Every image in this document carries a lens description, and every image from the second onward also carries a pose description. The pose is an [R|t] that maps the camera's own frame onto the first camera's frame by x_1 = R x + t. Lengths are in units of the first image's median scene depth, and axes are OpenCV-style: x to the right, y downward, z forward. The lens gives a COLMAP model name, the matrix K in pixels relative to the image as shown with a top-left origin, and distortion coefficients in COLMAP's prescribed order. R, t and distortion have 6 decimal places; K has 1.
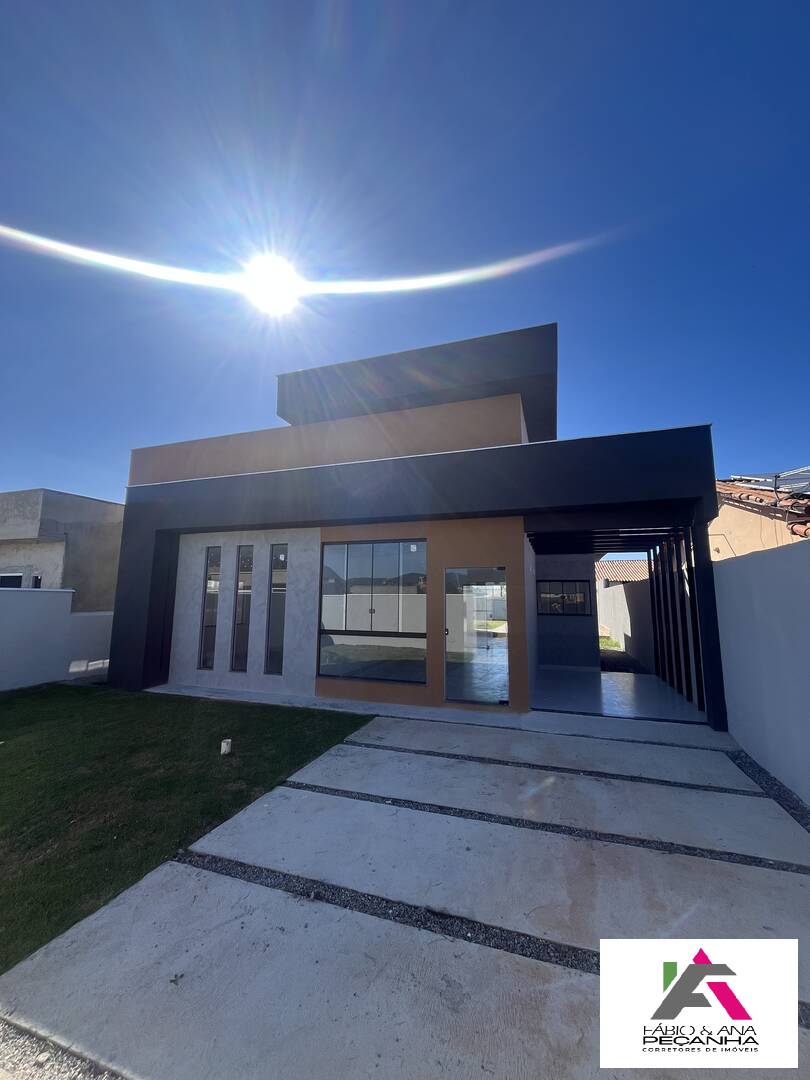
lens RADIAL K [[437.7, 0, 403.5], [0, 437.7, 537.6], [0, 0, 1]] dist [-0.003755, 0.000646]
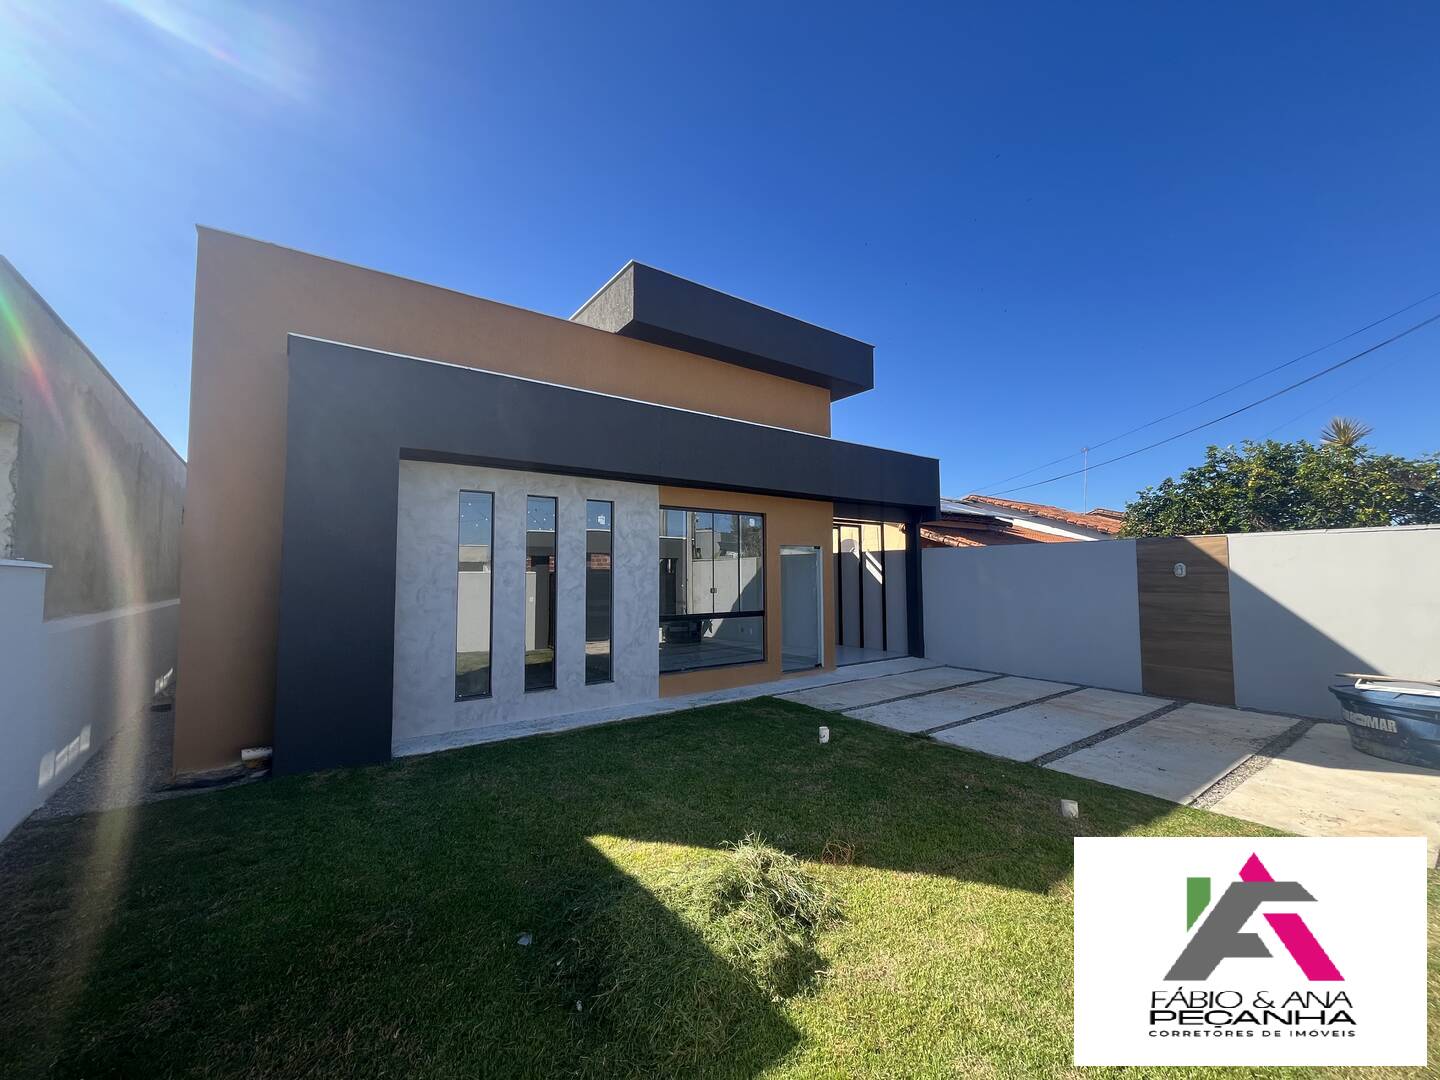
lens RADIAL K [[583.5, 0, 716.2], [0, 583.5, 541.7], [0, 0, 1]] dist [-0.003755, 0.000646]
pose [[0.563450, 0.037971, 0.825277, -1.104869], [-0.103874, 0.994272, 0.025173, 0.043112], [-0.819594, -0.099909, 0.564167, 0.367850]]
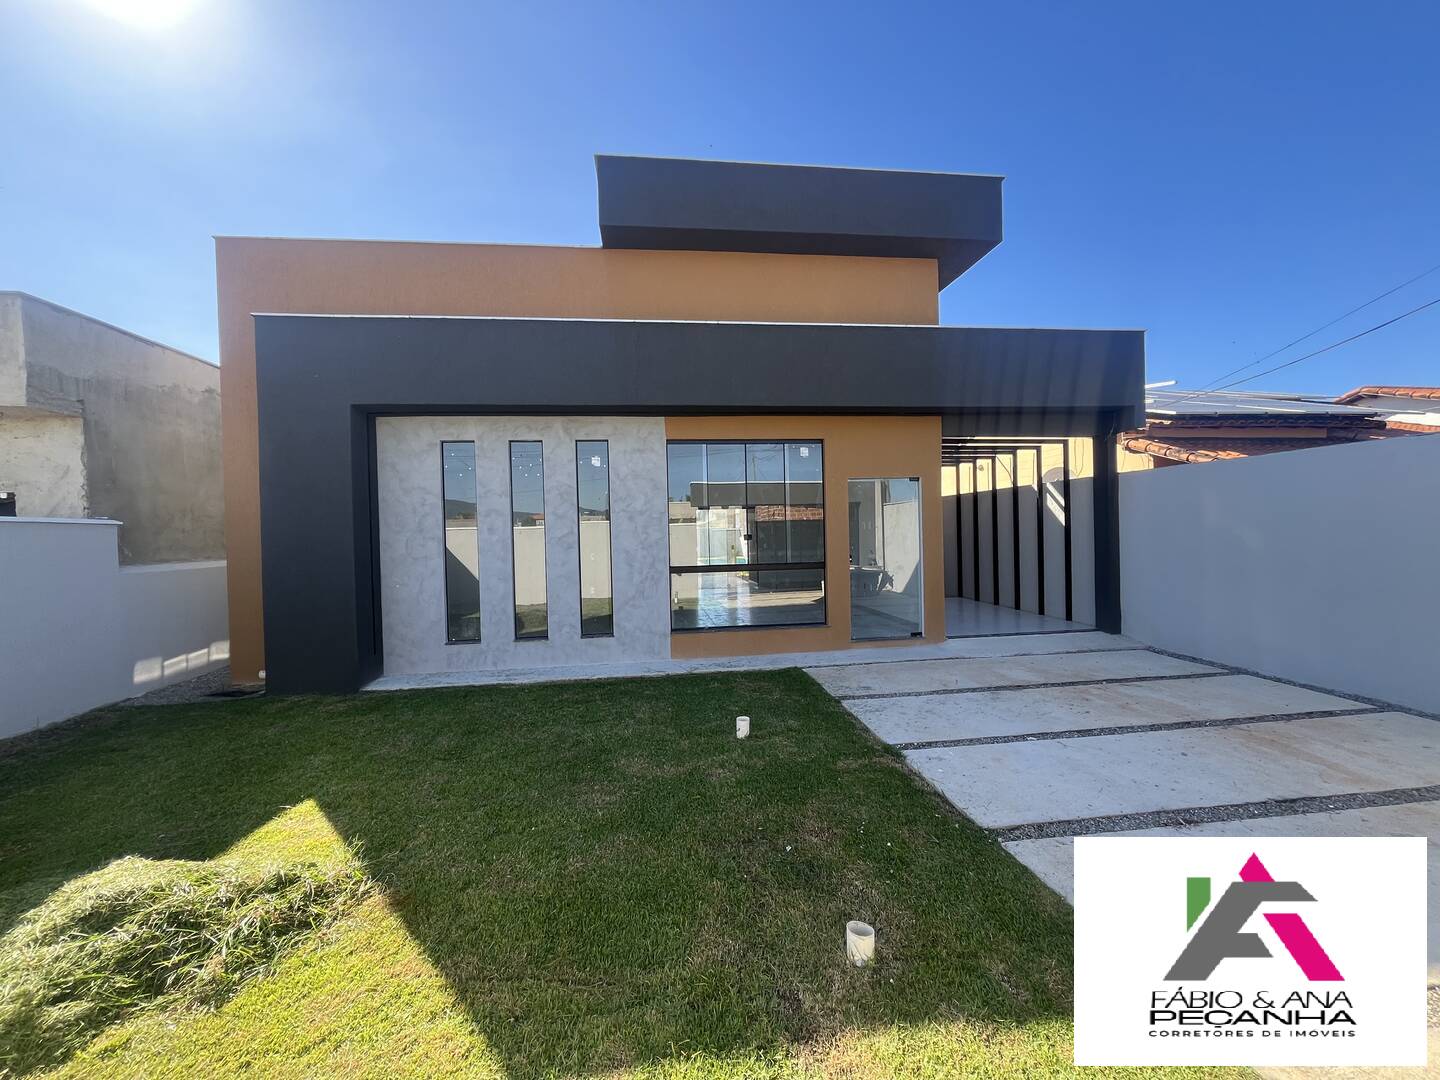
lens RADIAL K [[583.5, 0, 716.2], [0, 583.5, 541.7], [0, 0, 1]] dist [-0.003755, 0.000646]
pose [[0.894839, -0.036098, 0.444927, -0.590075], [-0.030245, 0.989531, 0.141113, 0.041230], [-0.445364, -0.139731, 0.884379, 0.168949]]
